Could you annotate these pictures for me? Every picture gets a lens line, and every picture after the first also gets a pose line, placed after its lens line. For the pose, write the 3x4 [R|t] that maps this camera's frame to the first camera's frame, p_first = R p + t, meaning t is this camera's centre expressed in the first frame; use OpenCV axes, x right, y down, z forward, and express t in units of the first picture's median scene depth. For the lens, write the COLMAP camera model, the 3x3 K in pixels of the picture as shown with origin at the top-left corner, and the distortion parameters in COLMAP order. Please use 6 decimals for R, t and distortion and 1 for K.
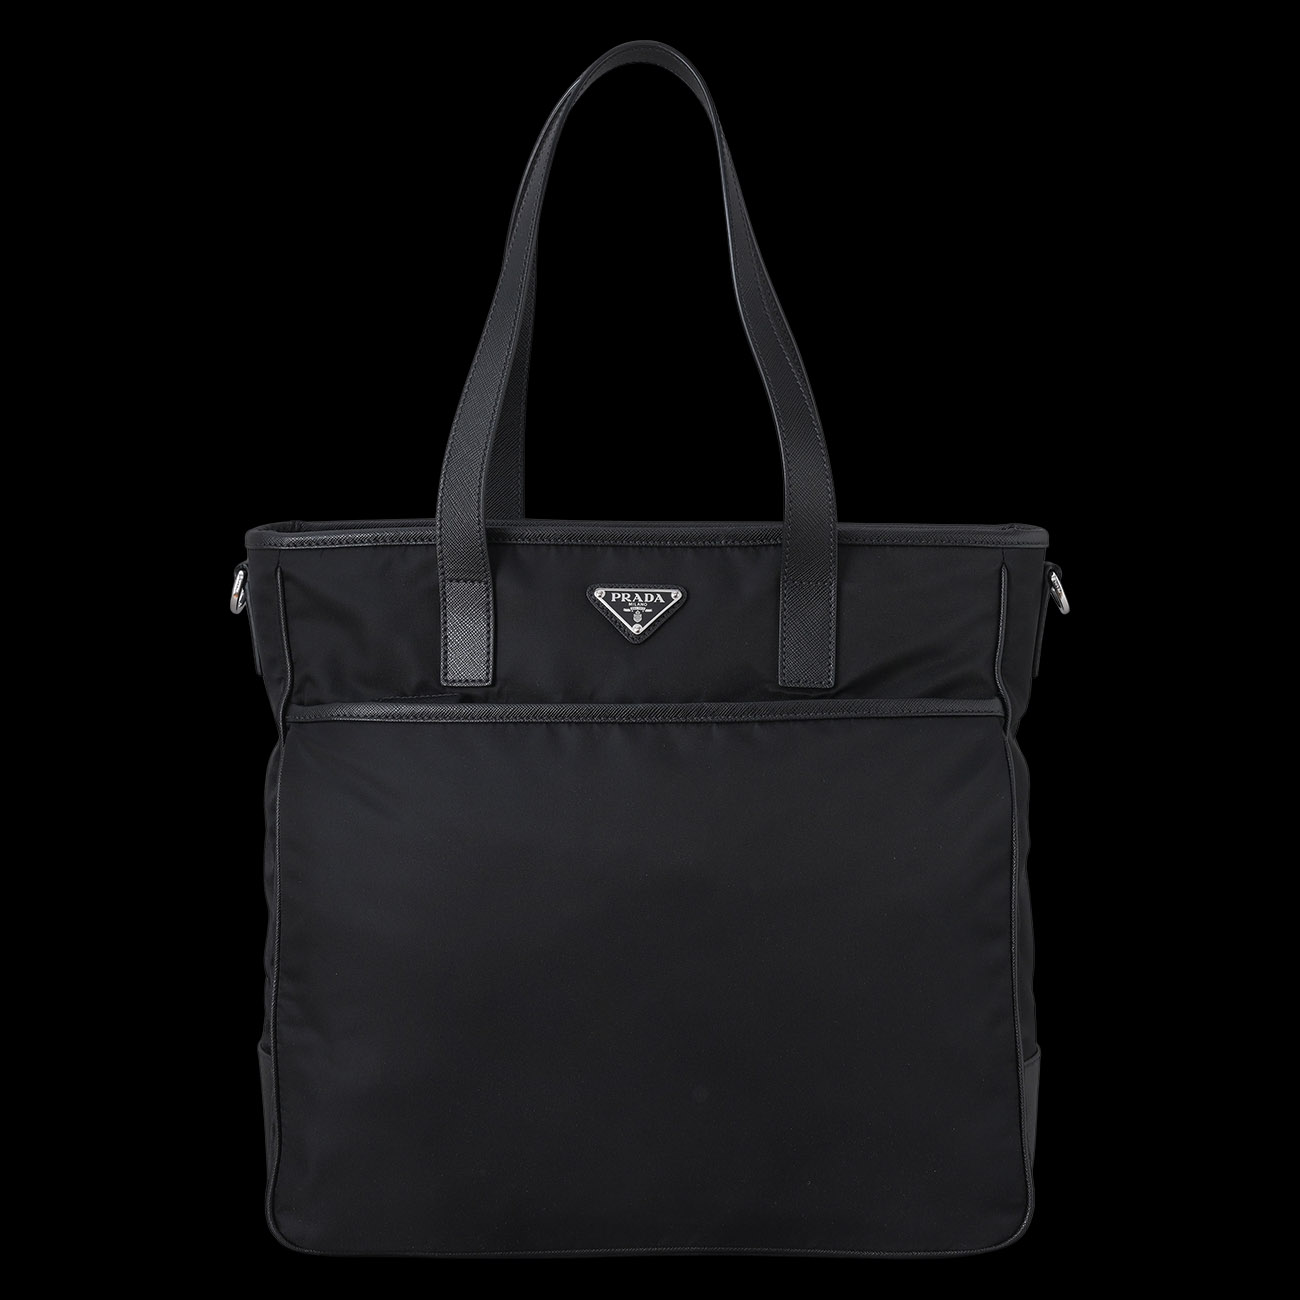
lens RADIAL K [[2456.2, 0, 650.0], [0, 2456.2, 650.0], [0, 0, 1]] dist [0.068244, 0.148912]
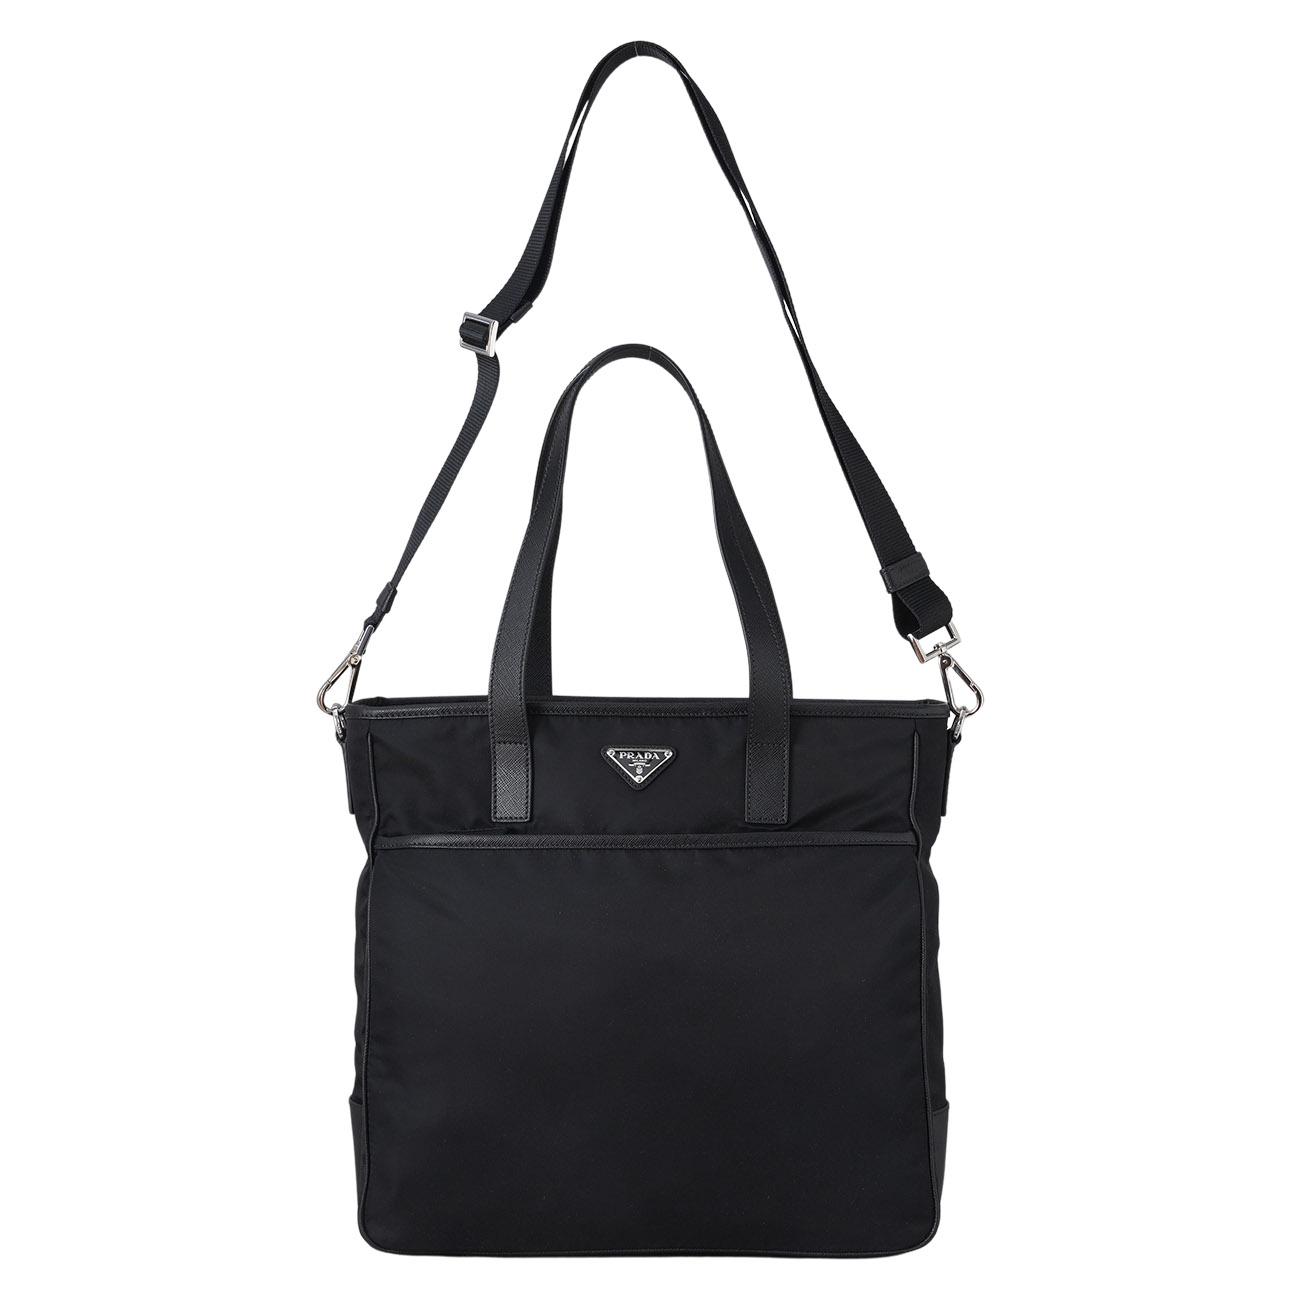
lens RADIAL K [[2616.0, 0, 617.3], [0, 2616.0, 649.8], [0, 0, 1]] dist [0.032459, -0.163848]
pose [[0.999813, -0.000017, -0.019325, 0.010357], [-0.001200, 0.998016, -0.062956, 0.010810], [0.019287, 0.062968, 0.997829, -0.418472]]
